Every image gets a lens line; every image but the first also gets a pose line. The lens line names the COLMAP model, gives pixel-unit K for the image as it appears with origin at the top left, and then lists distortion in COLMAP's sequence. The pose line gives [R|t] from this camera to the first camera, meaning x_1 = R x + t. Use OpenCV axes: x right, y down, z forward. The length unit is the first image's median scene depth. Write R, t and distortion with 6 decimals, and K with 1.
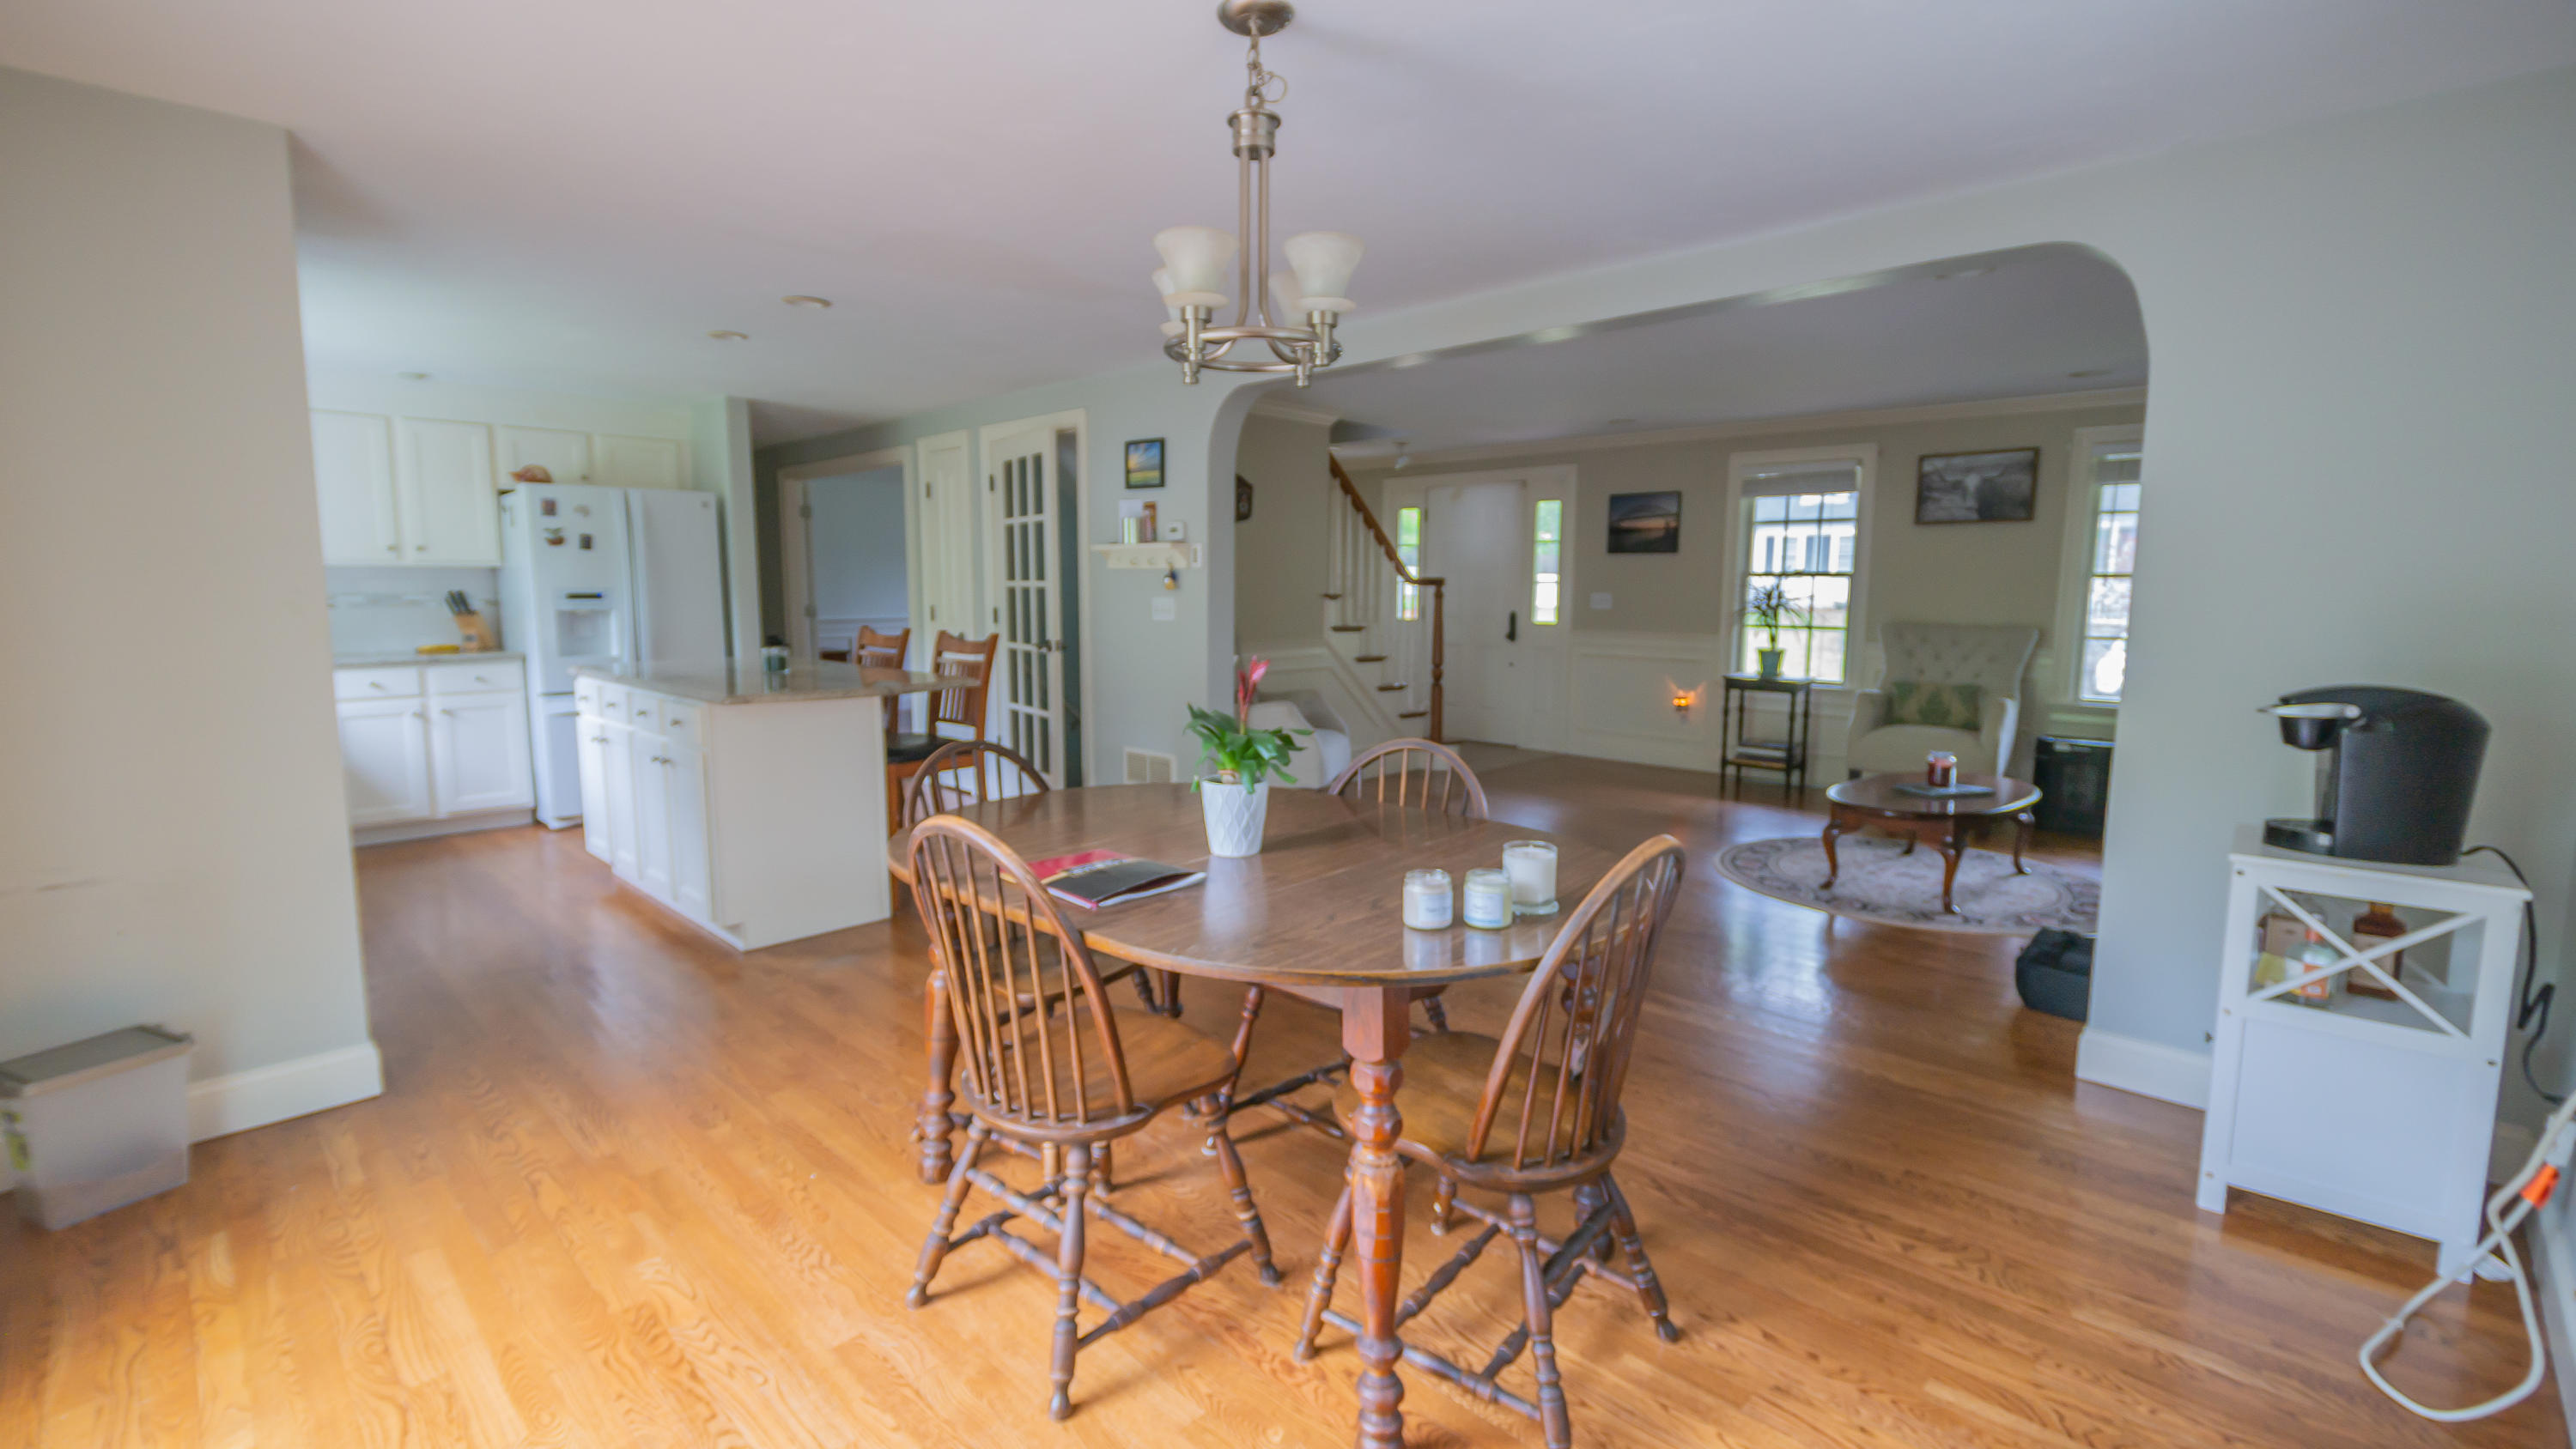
lens RADIAL K [[1108.7, 0, 1279.3], [0, 1108.7, 718.6], [0, 0, 1]] dist [-0.001990, 0.000230]
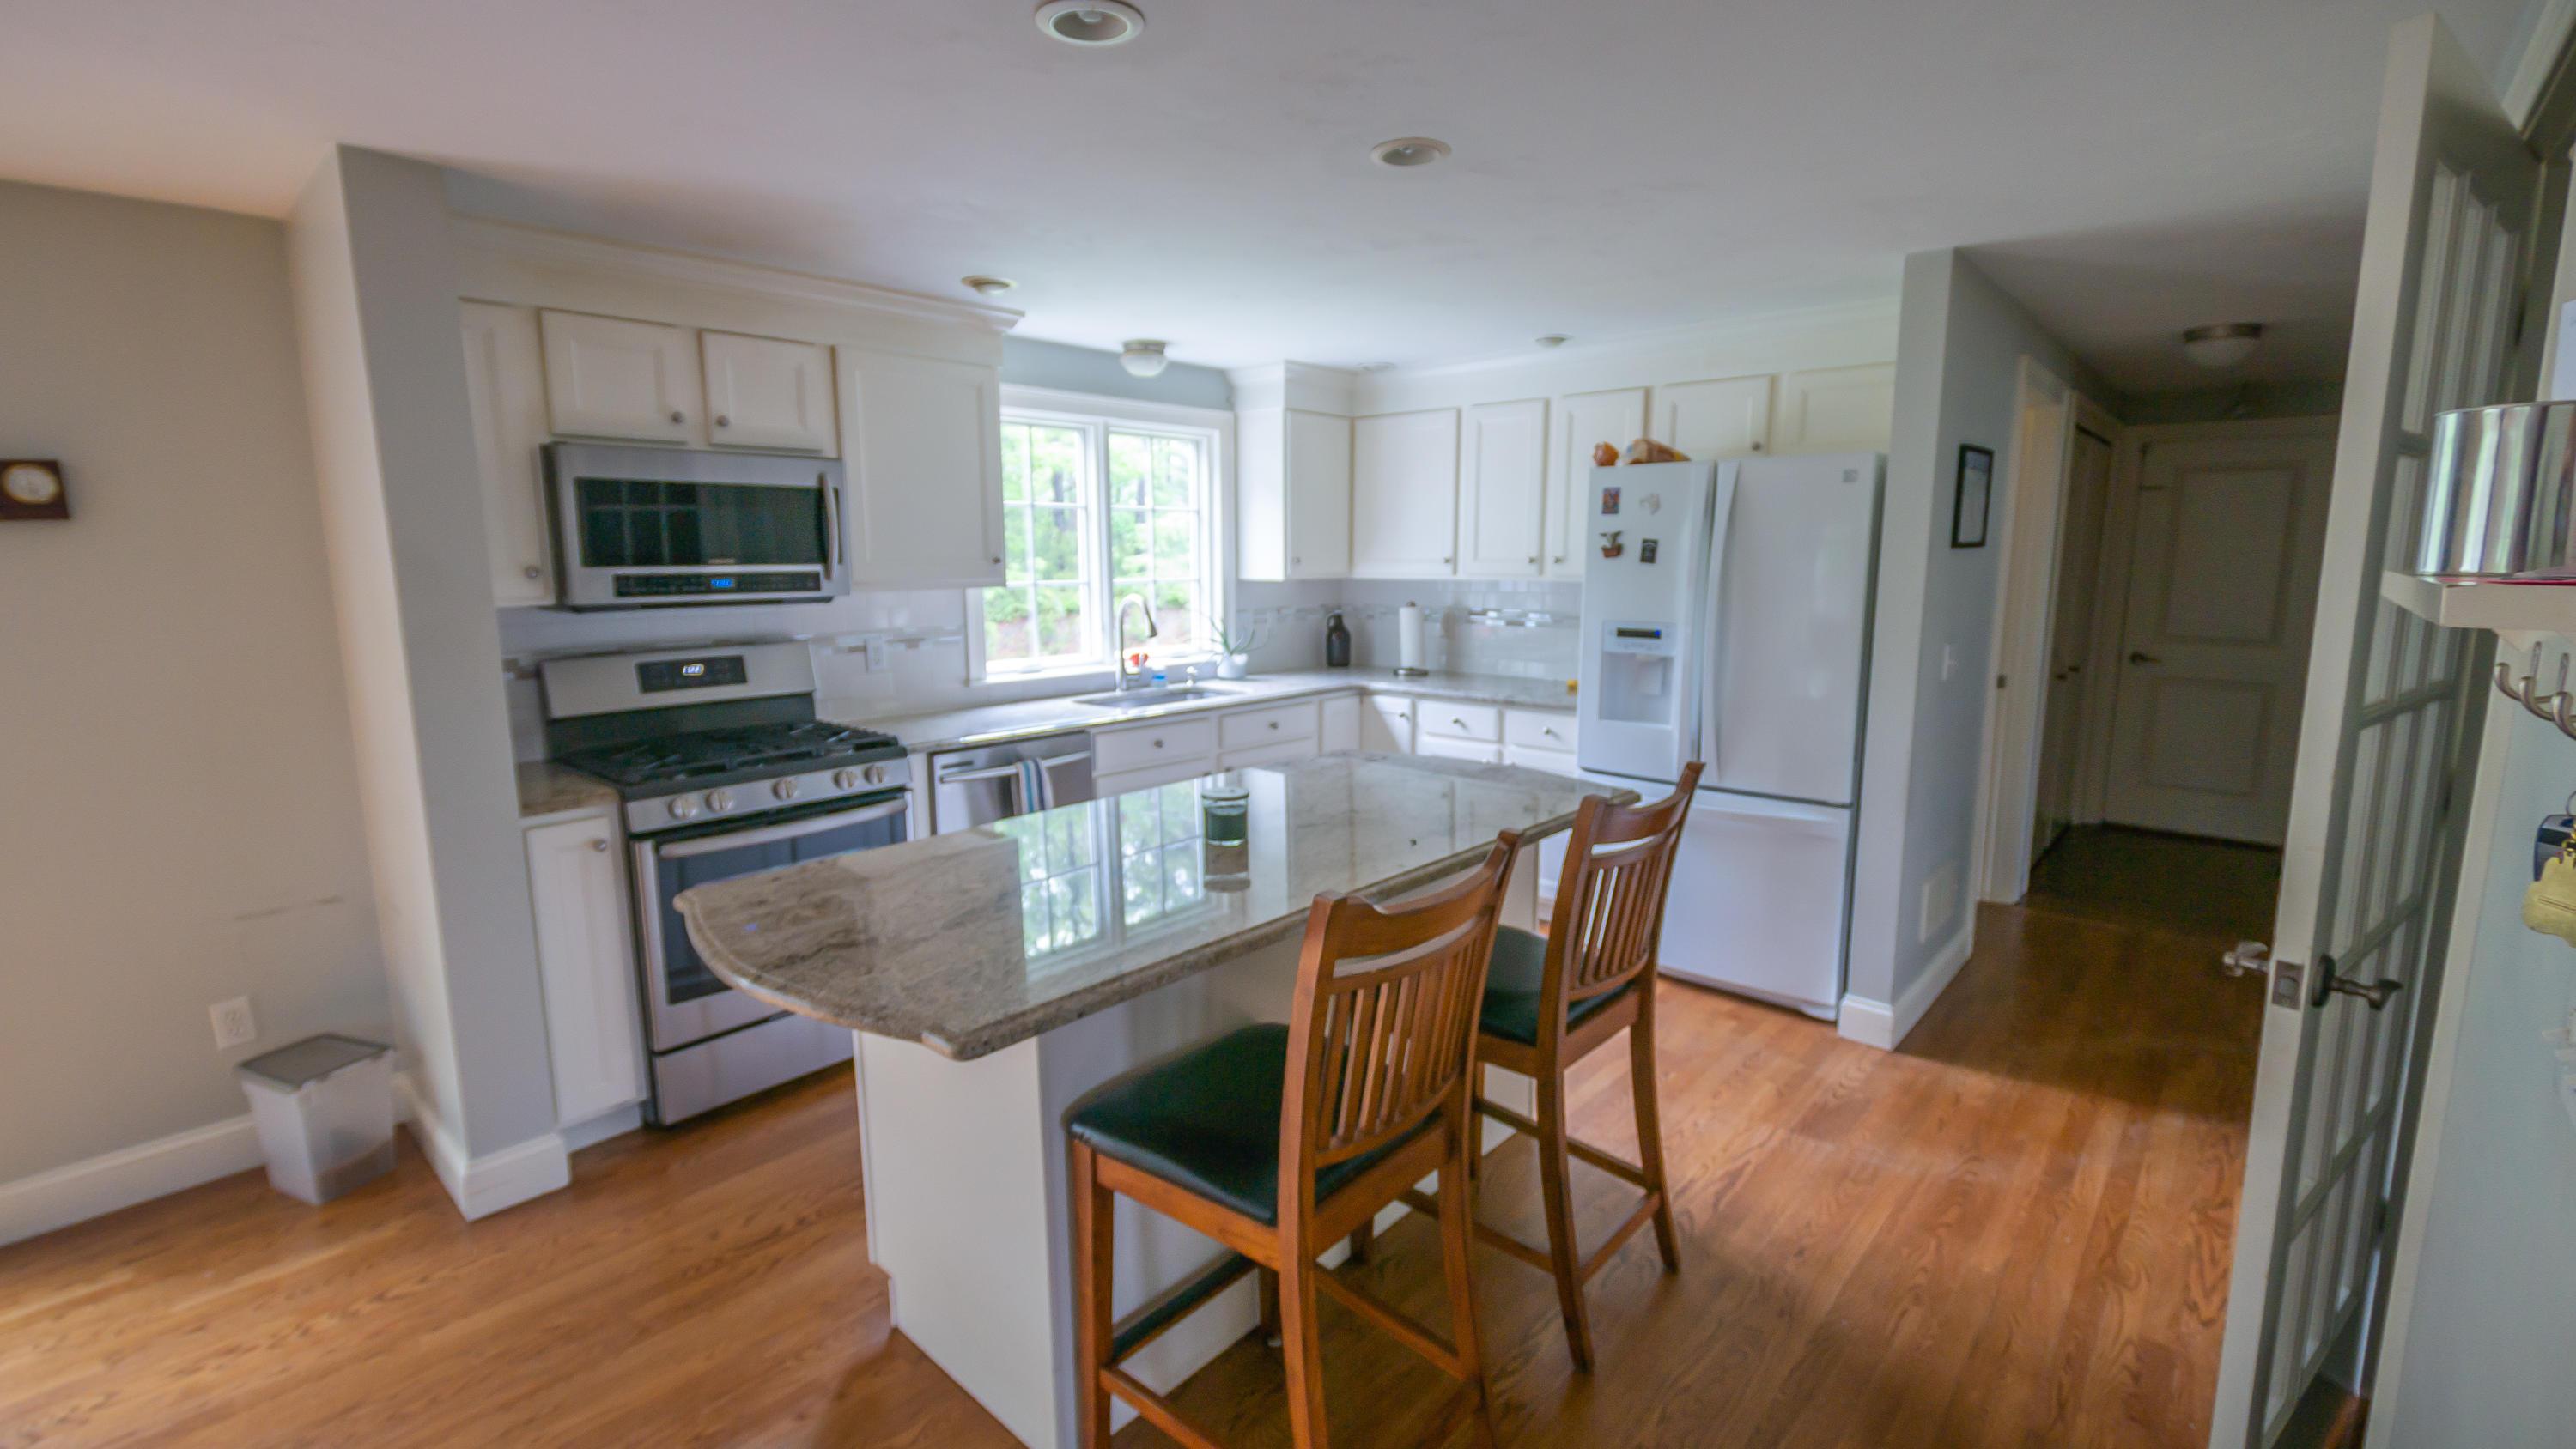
lens RADIAL K [[1108.7, 0, 1282.8], [0, 1108.7, 720.4], [0, 0, 1]] dist [-0.001990, 0.000230]
pose [[0.038408, 0.148333, -0.988191, 0.022485], [-0.114559, 0.983054, 0.143110, -0.131398], [0.992674, 0.107709, 0.054750, 0.767622]]
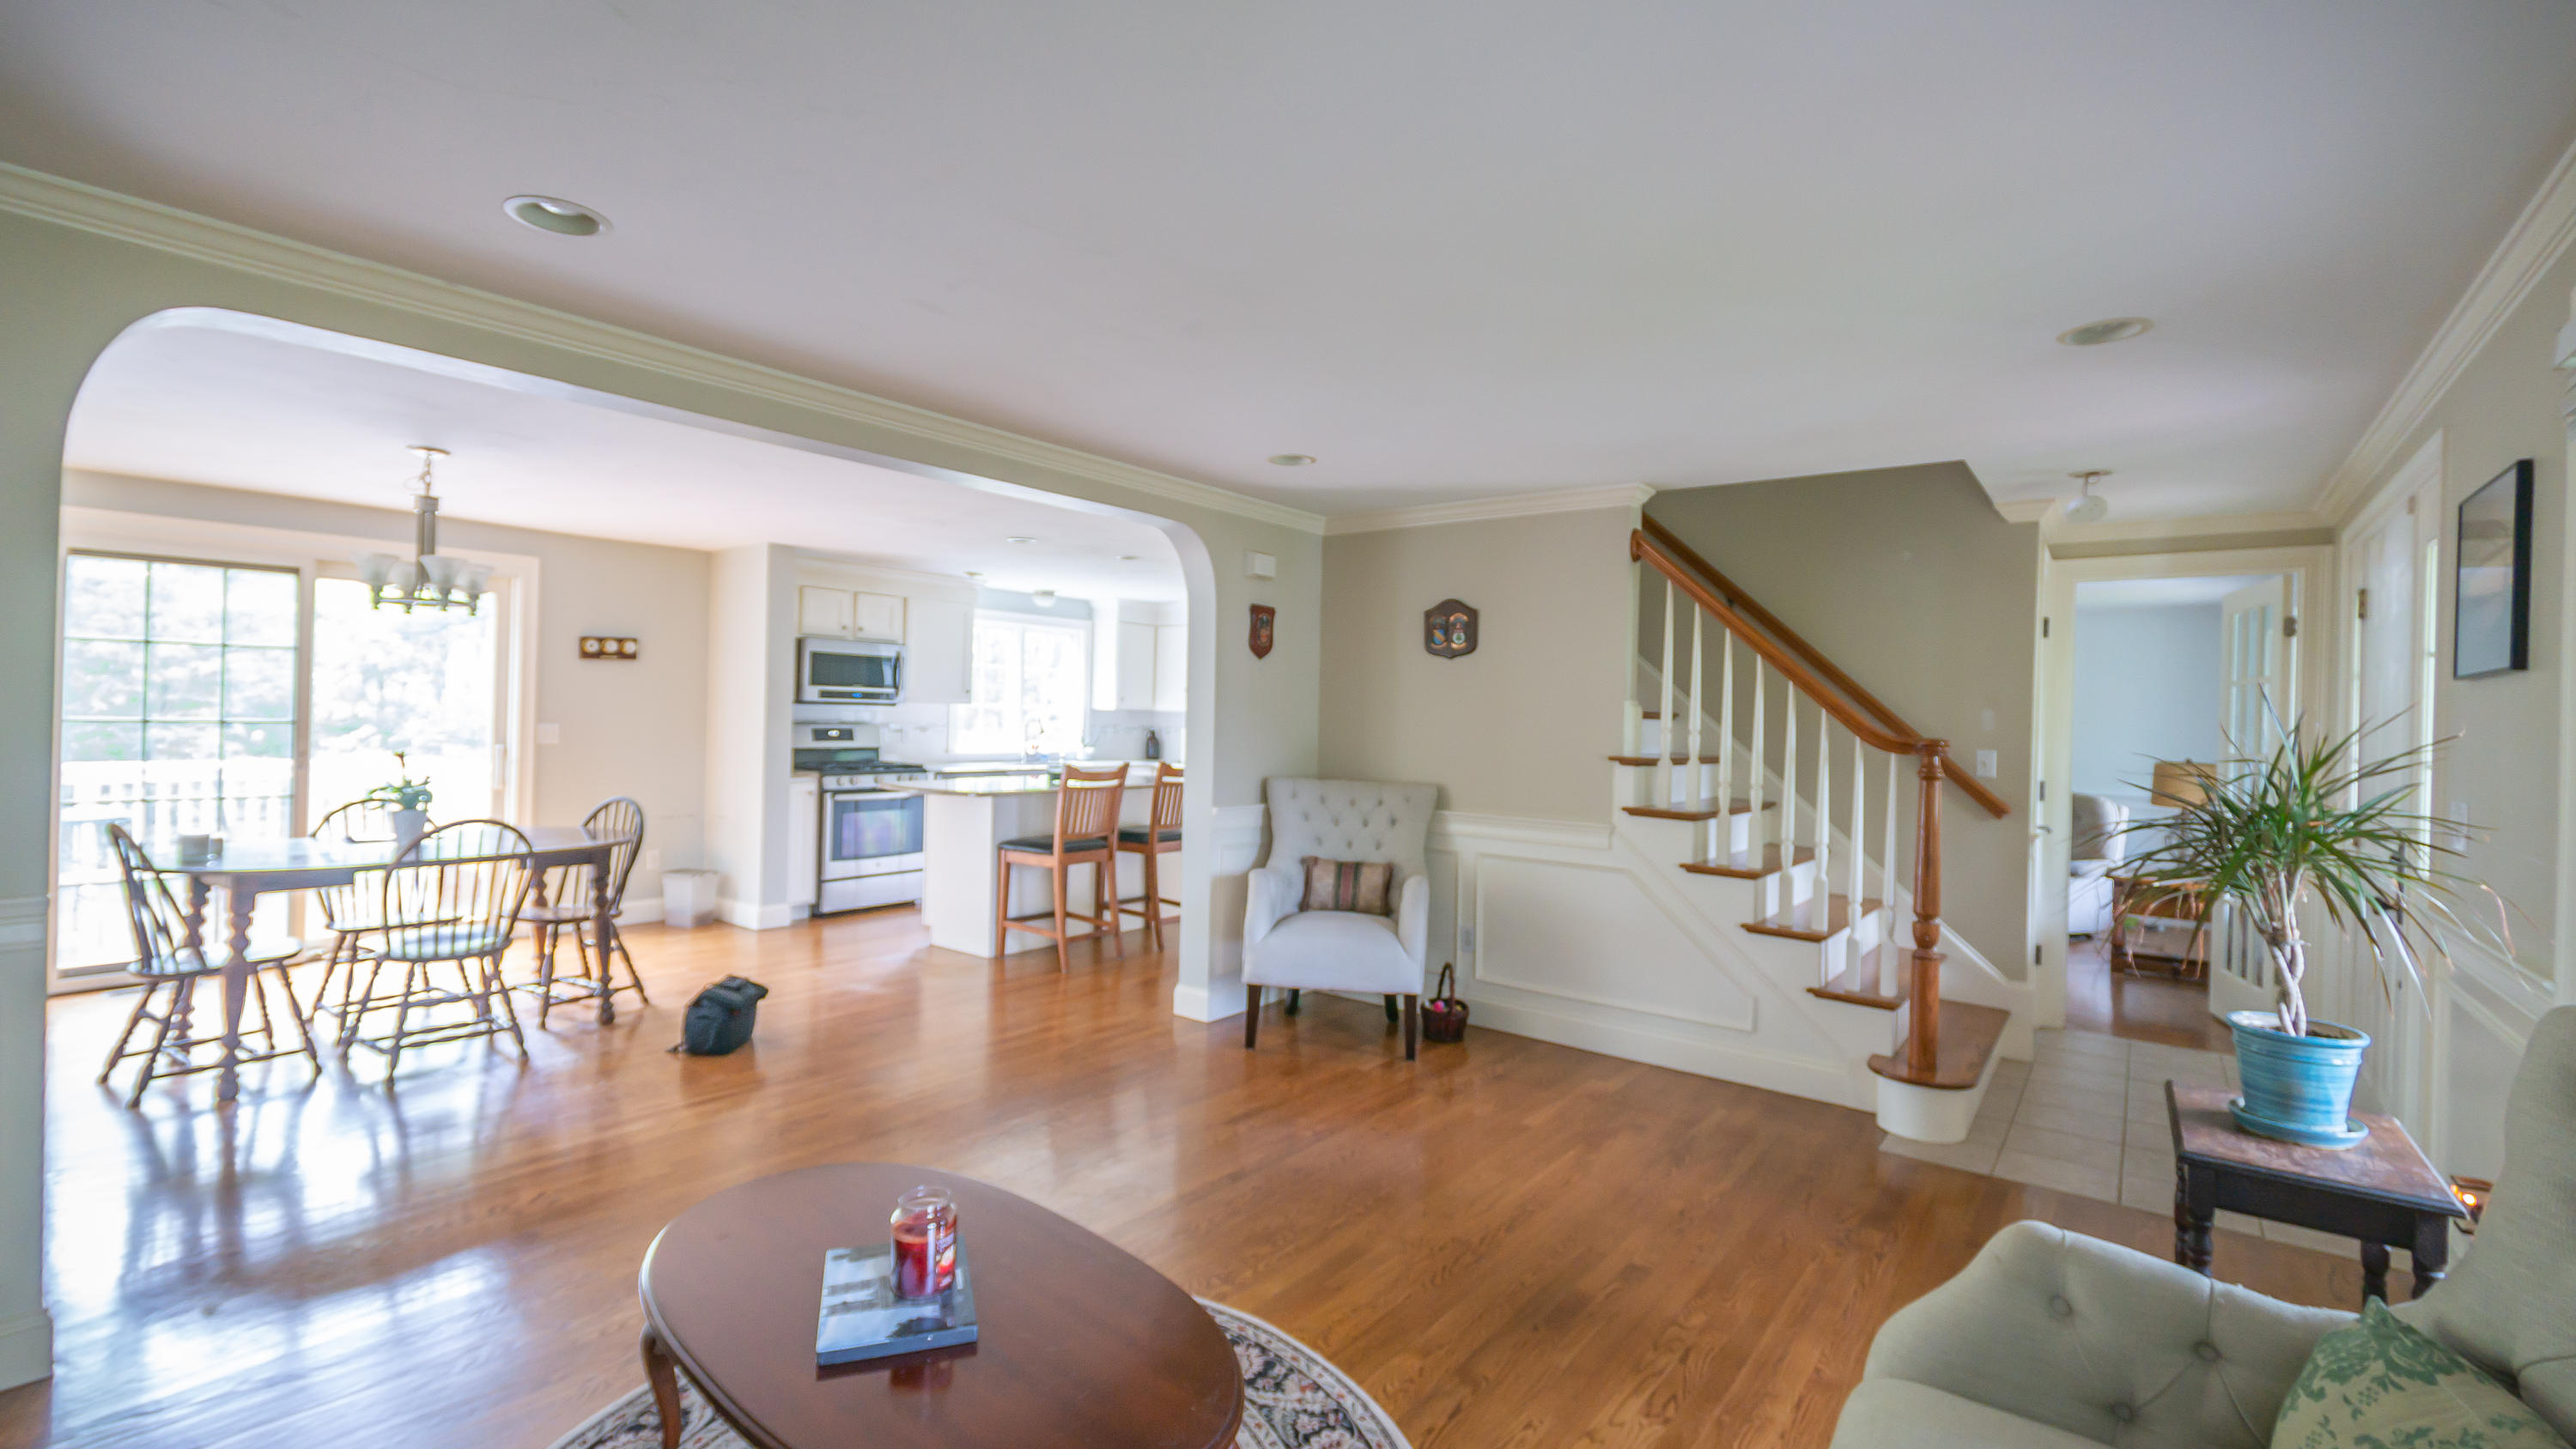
lens RADIAL K [[1108.7, 0, 1279.1], [0, 1108.7, 710.9], [0, 0, 1]] dist [-0.001990, 0.000230]
pose [[0.106486, 0.001187, -0.994314, 0.811794], [-0.146342, 0.989128, -0.014492, -0.123918], [0.983486, 0.147053, 0.105501, 0.870402]]
